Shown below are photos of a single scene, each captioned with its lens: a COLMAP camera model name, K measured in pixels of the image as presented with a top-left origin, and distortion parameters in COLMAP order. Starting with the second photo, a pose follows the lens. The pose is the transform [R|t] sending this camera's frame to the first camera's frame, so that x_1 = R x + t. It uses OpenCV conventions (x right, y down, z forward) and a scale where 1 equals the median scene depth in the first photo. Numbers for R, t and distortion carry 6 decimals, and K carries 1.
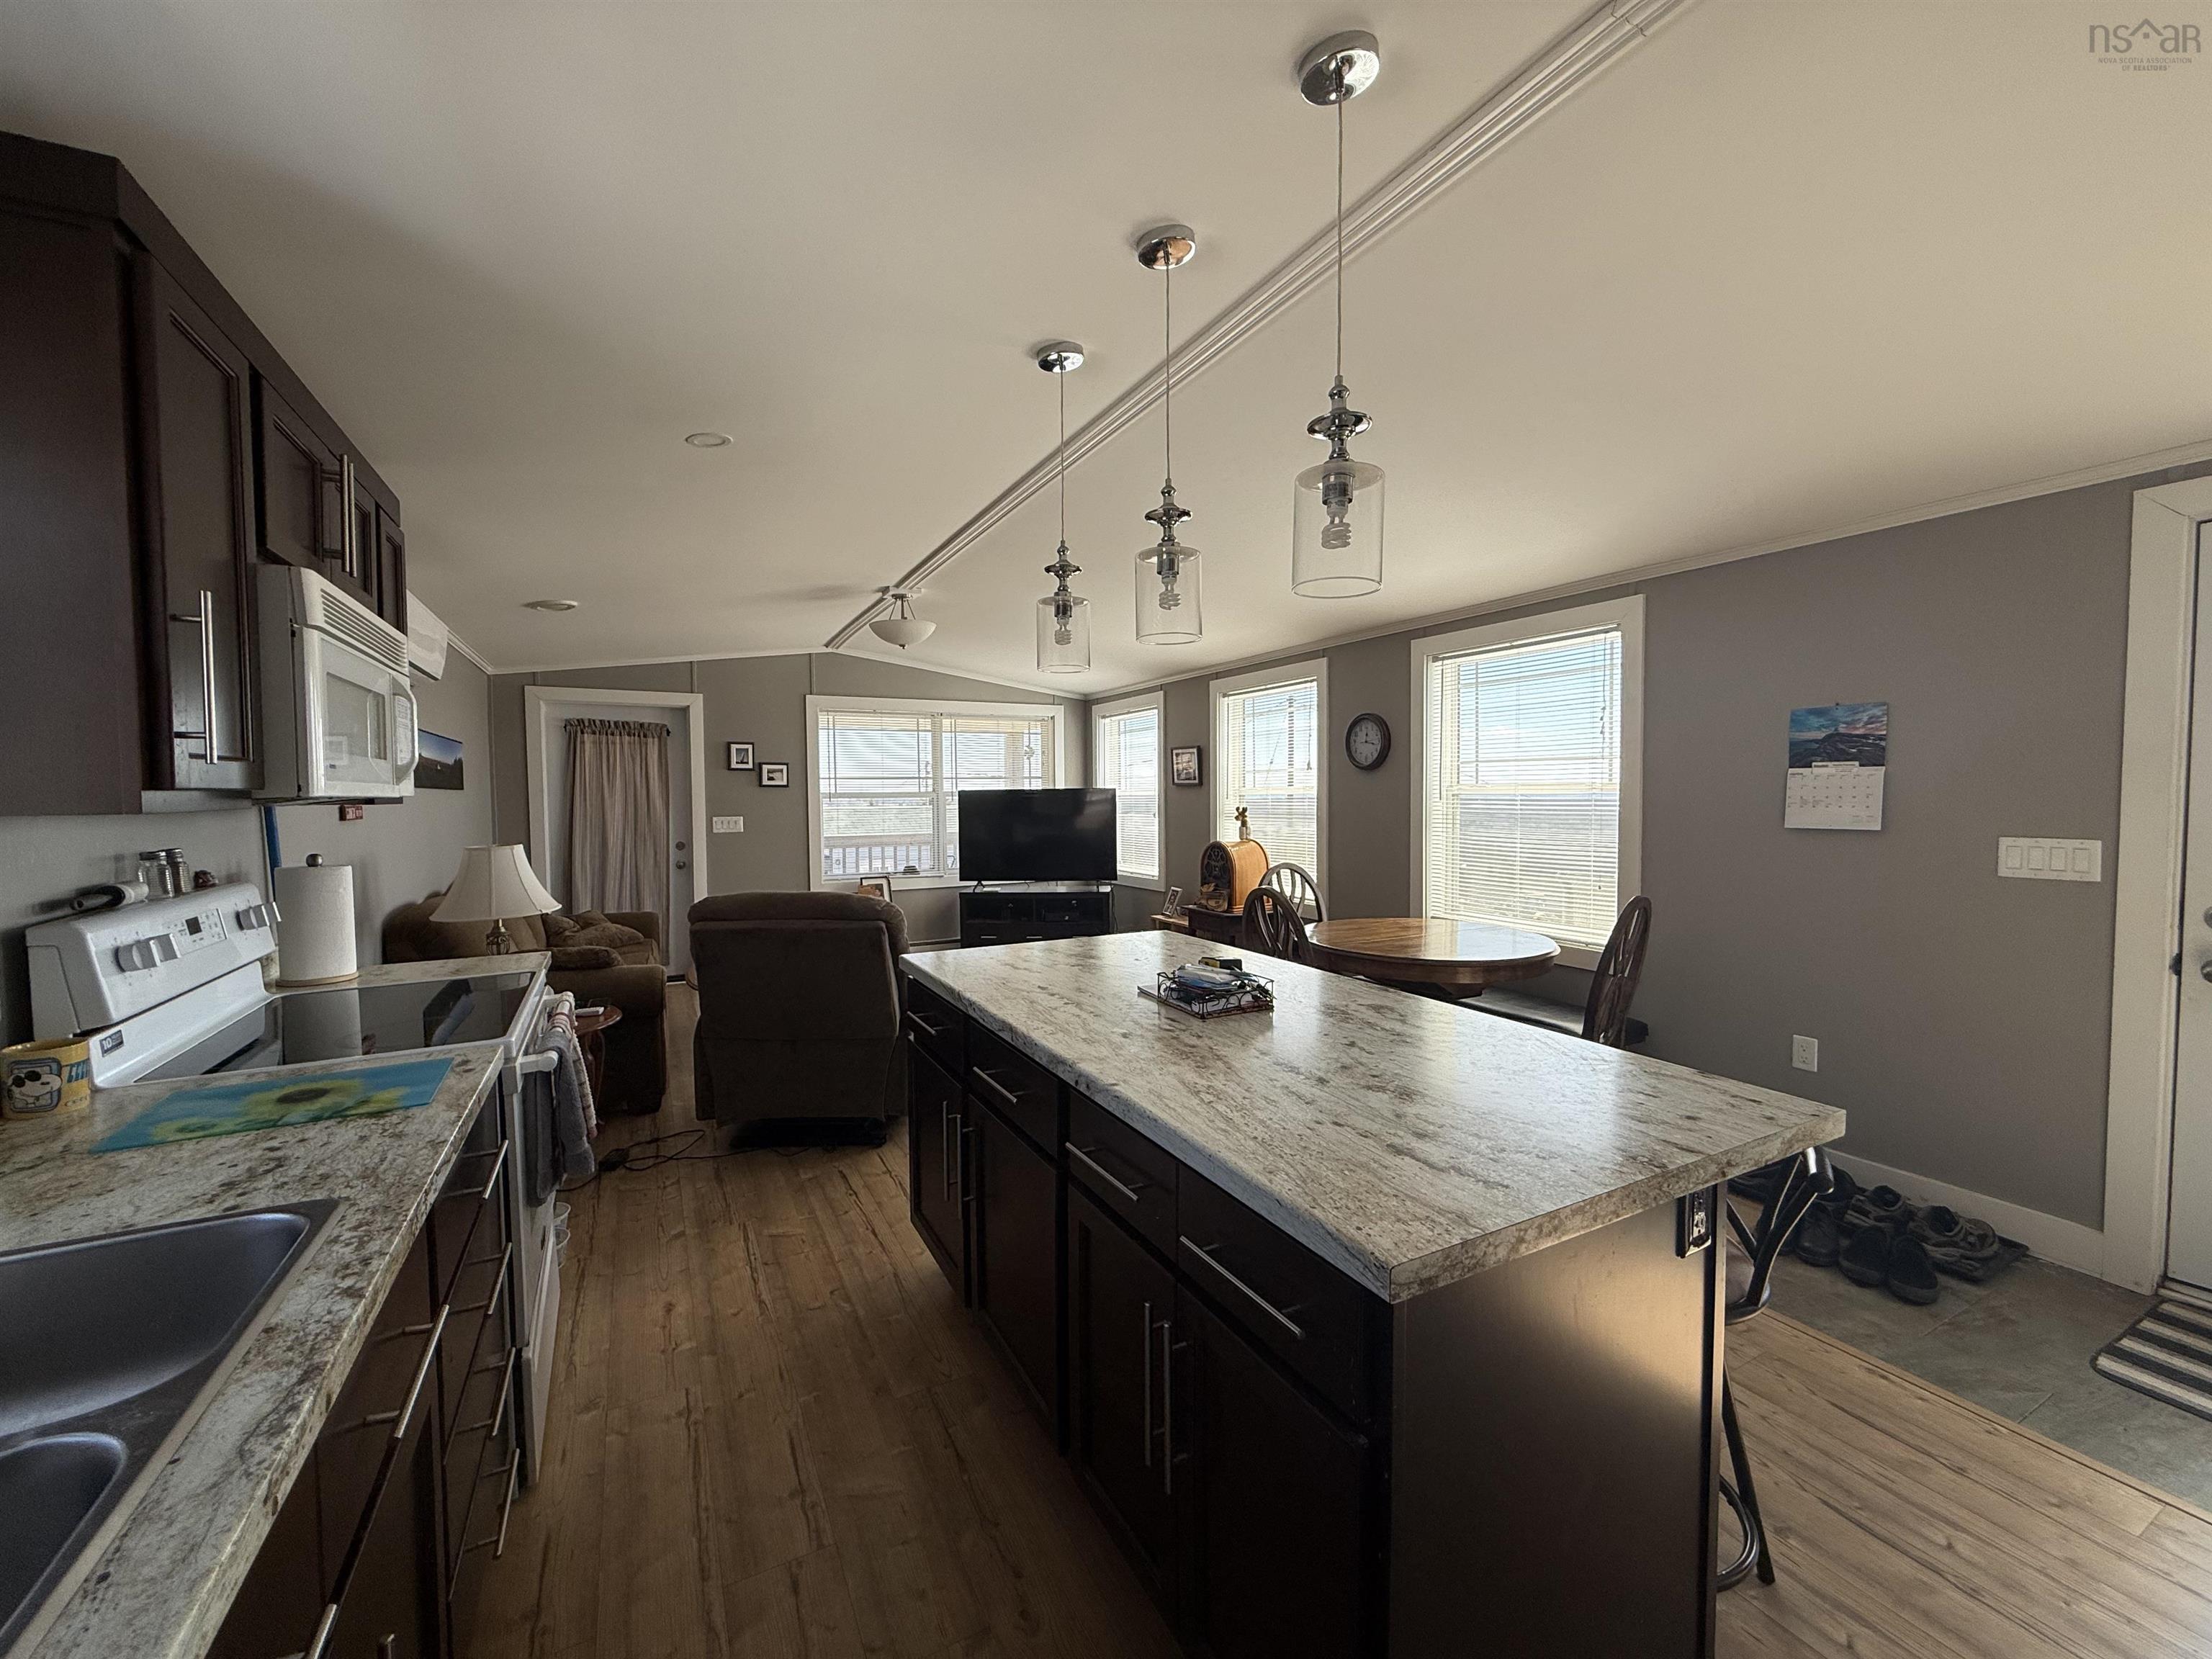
lens RADIAL K [[879.2, 0, 1098.4], [0, 879.2, 828.6], [0, 0, 1]] dist [0.001439, -0.000550]
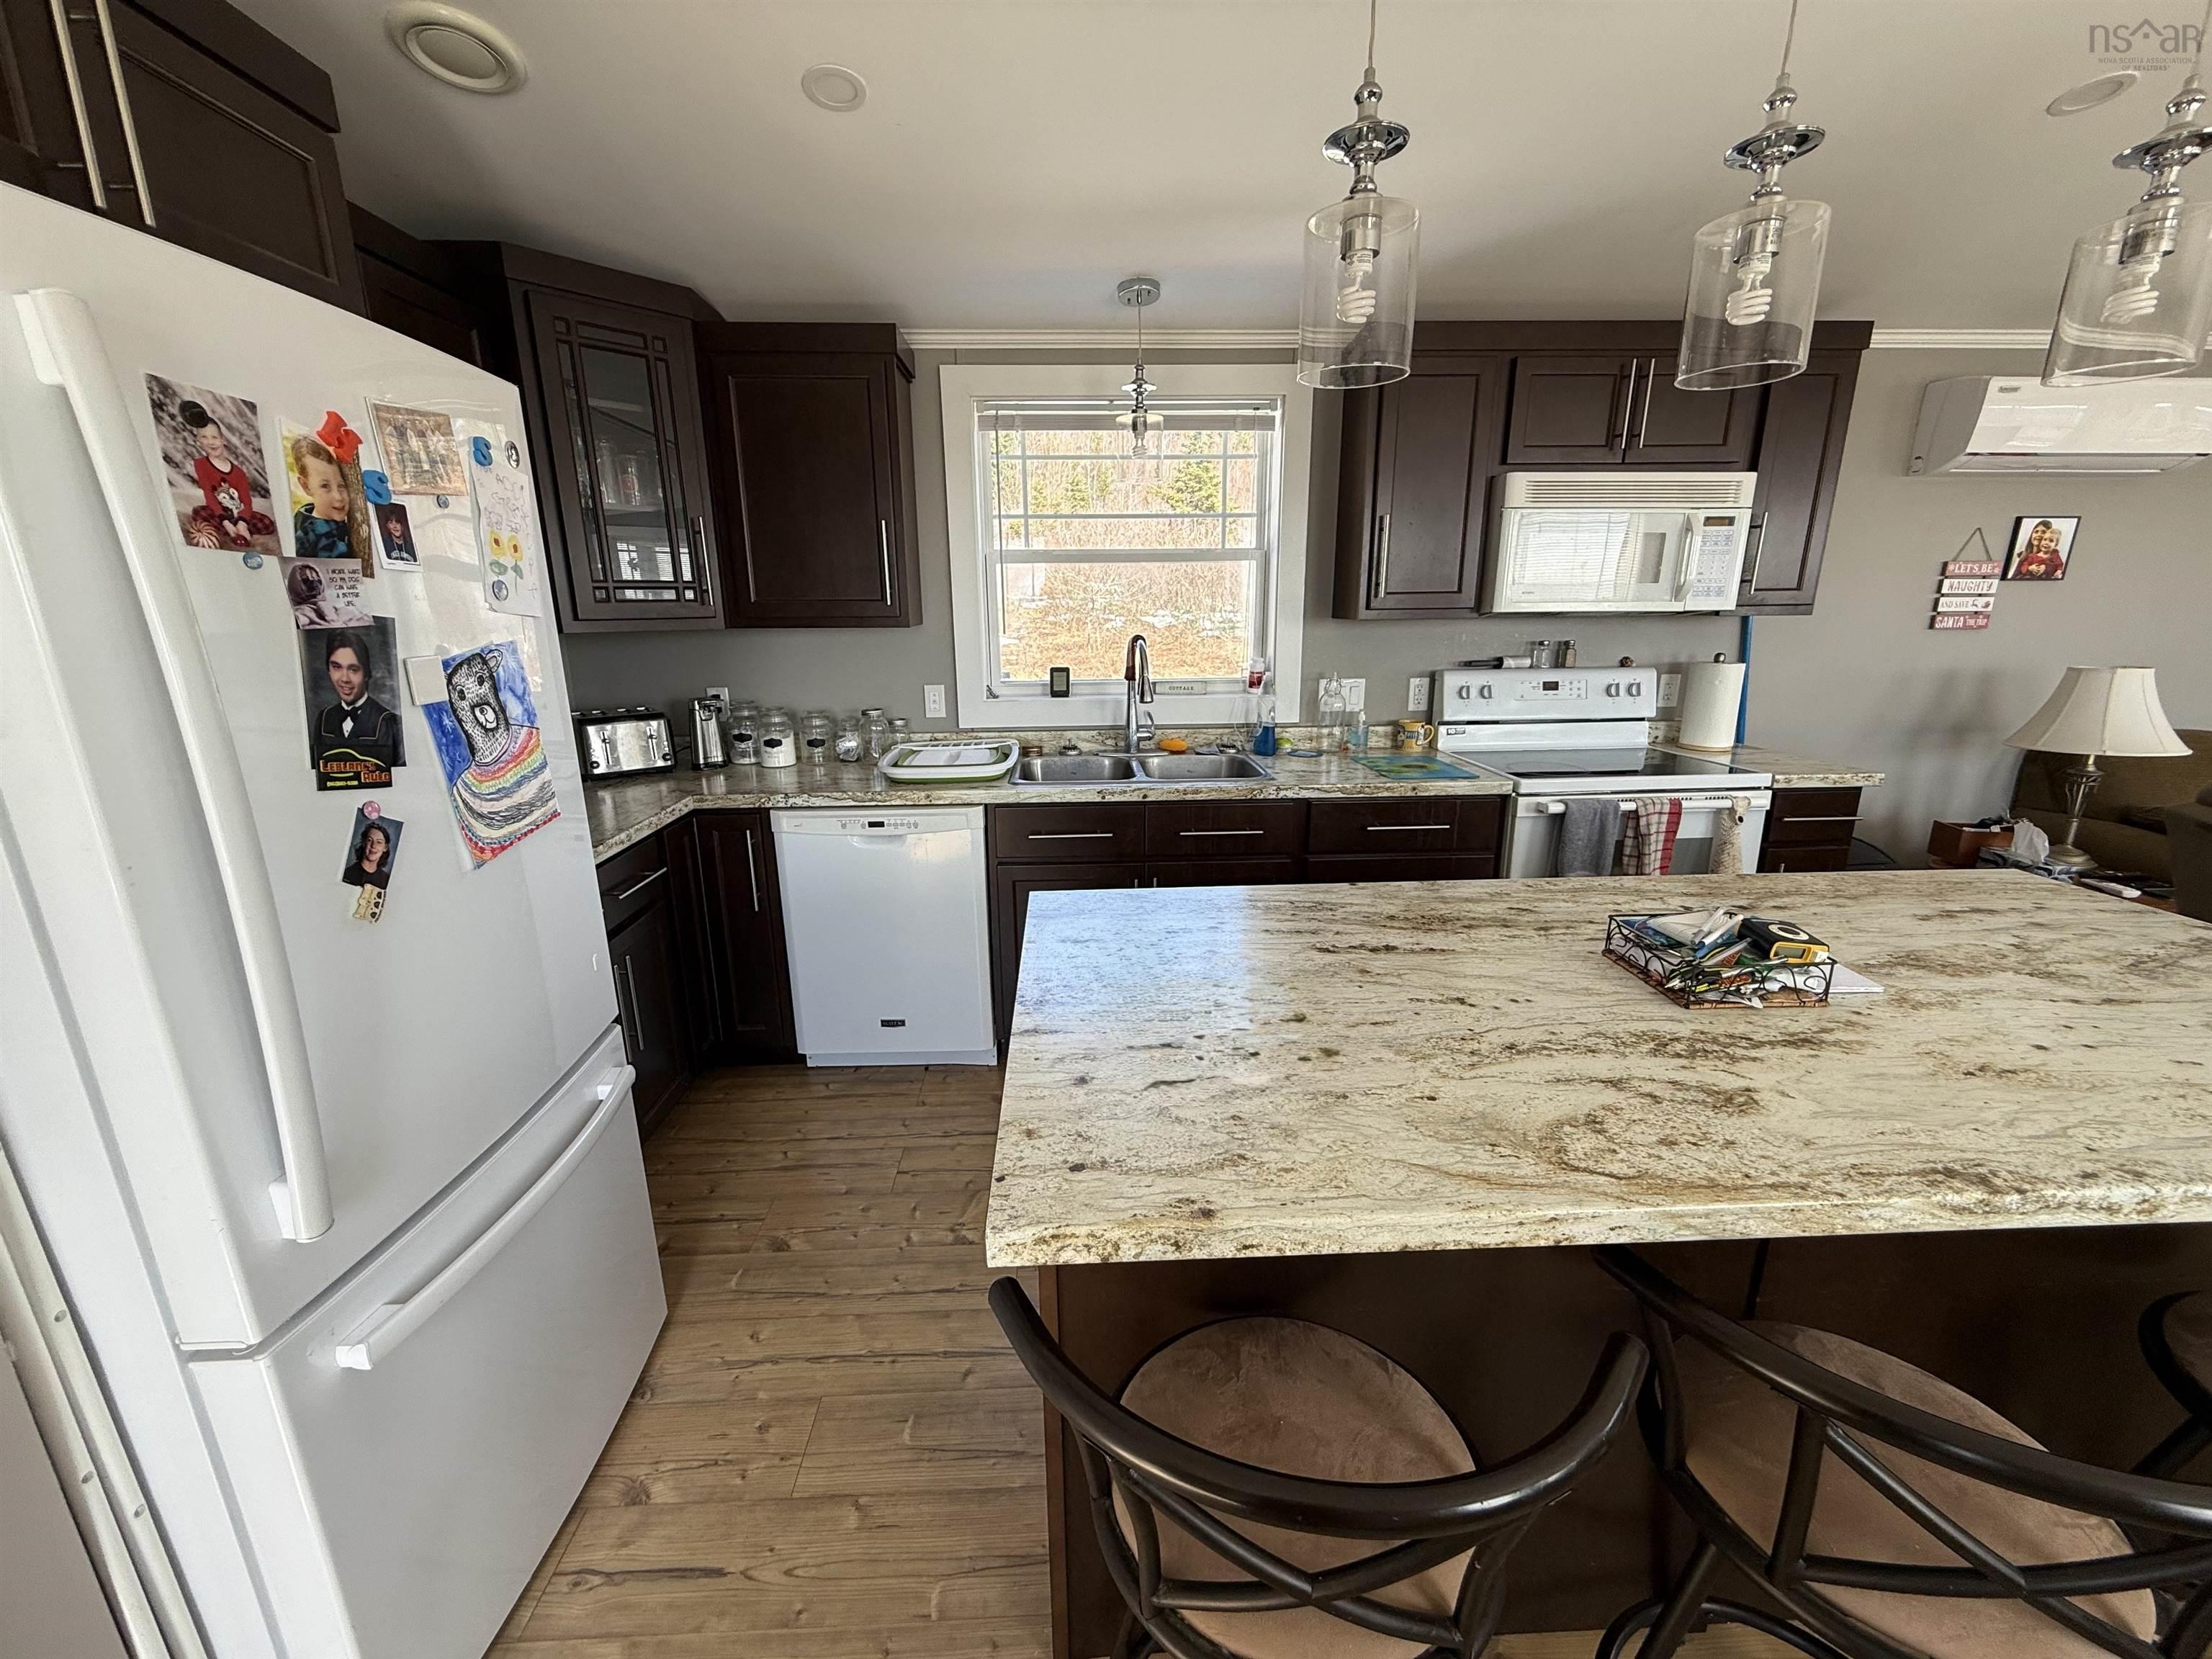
lens RADIAL K [[879.2, 0, 1098.1], [0, 879.2, 827.7], [0, 0, 1]] dist [0.001439, -0.000550]
pose [[-0.430364, 0.236058, -0.871242, 0.251130], [-0.025304, 0.961665, 0.273057, -0.019253], [0.902300, 0.139560, -0.407893, 0.252555]]
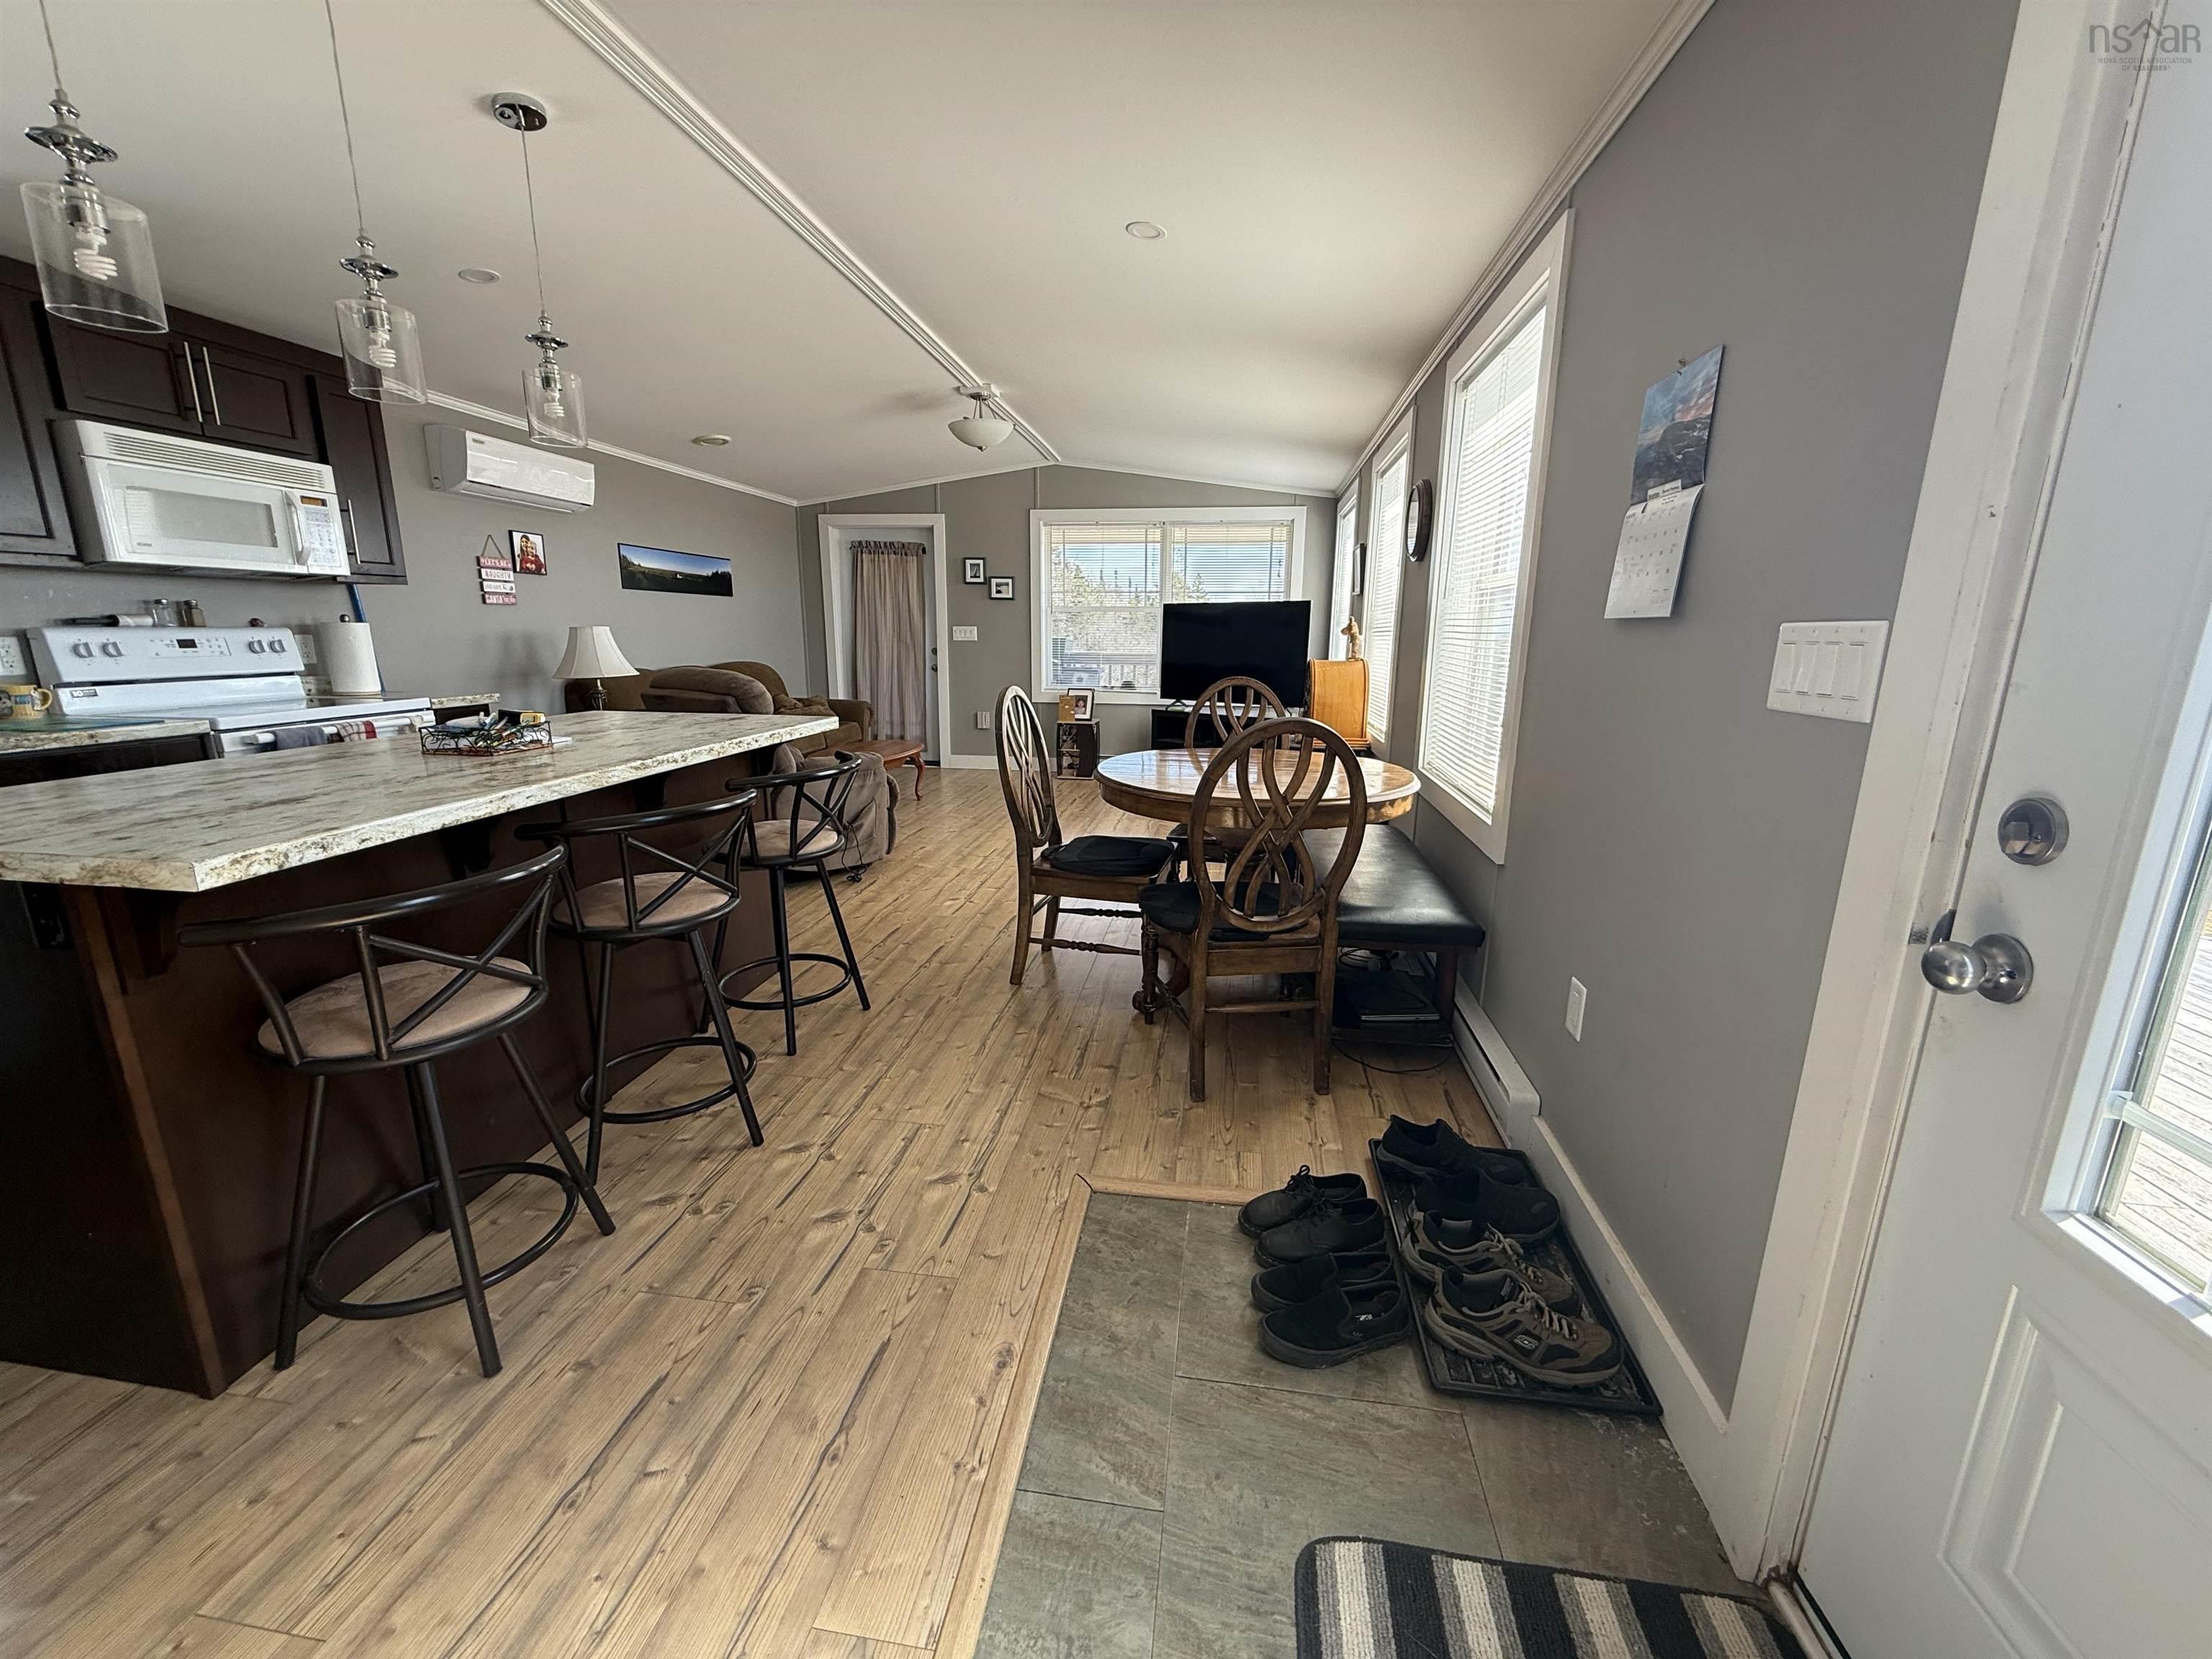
lens RADIAL K [[879.2, 0, 1100.6], [0, 879.2, 827.4], [0, 0, 1]] dist [0.001439, -0.000550]
pose [[0.806033, 0.144556, -0.573946, 0.412557], [-0.038986, 0.980577, 0.192220, 0.016220], [0.590585, -0.132559, 0.796013, 0.168138]]
